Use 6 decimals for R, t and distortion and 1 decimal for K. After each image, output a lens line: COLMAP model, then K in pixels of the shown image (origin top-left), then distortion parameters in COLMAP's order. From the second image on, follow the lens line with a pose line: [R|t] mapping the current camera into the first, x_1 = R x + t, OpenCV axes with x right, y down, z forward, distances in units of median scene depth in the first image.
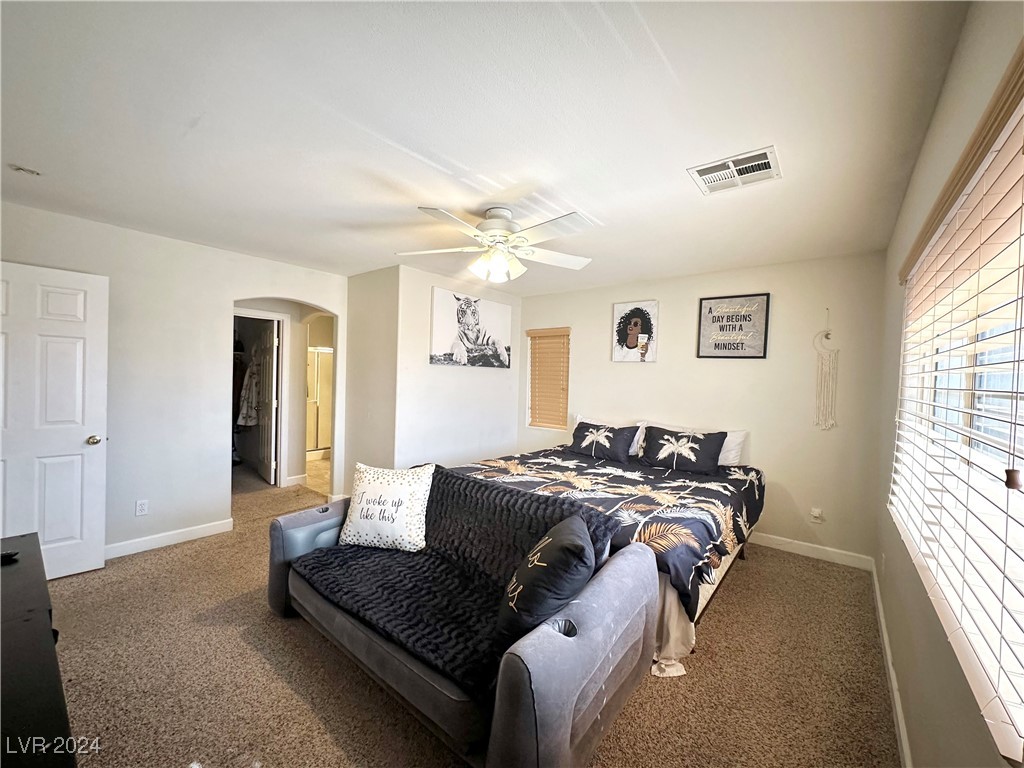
lens RADIAL K [[411.4, 0, 511.3], [0, 411.4, 384.1], [0, 0, 1]] dist [0.001652, 0.000784]
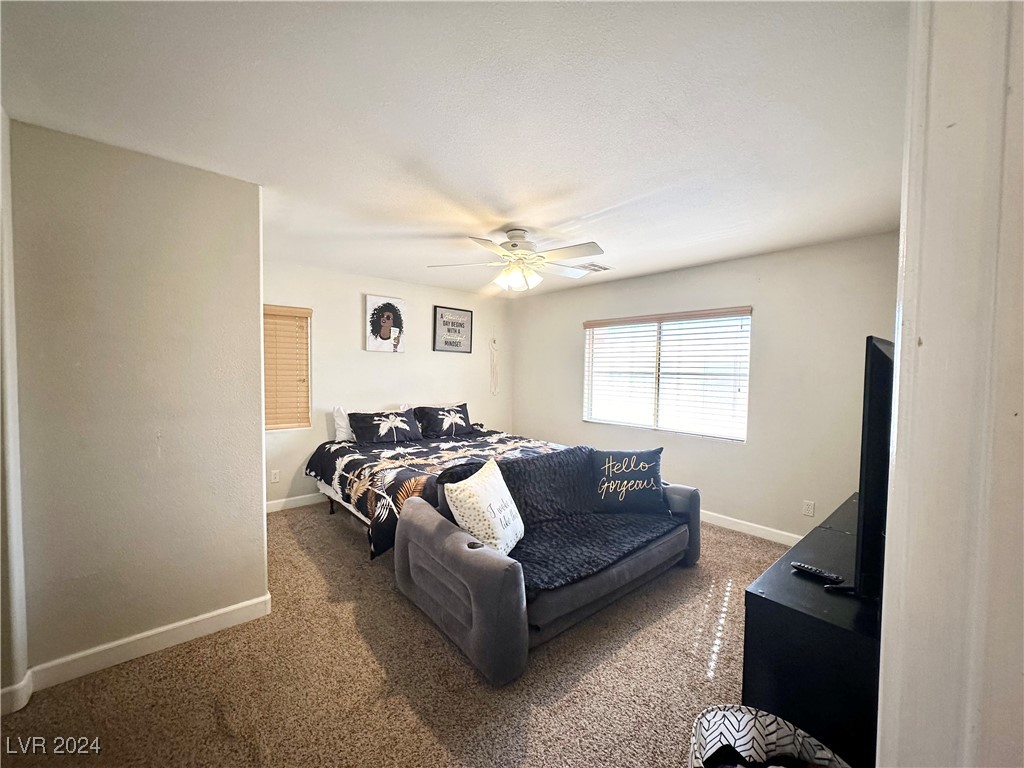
lens RADIAL K [[411.4, 0, 512.8], [0, 411.4, 383.0], [0, 0, 1]] dist [0.001652, 0.000784]
pose [[0.176452, -0.058416, 0.982574, -0.764288], [0.008006, 0.998290, 0.057913, -0.033926], [-0.984277, -0.002352, 0.176618, 0.499074]]
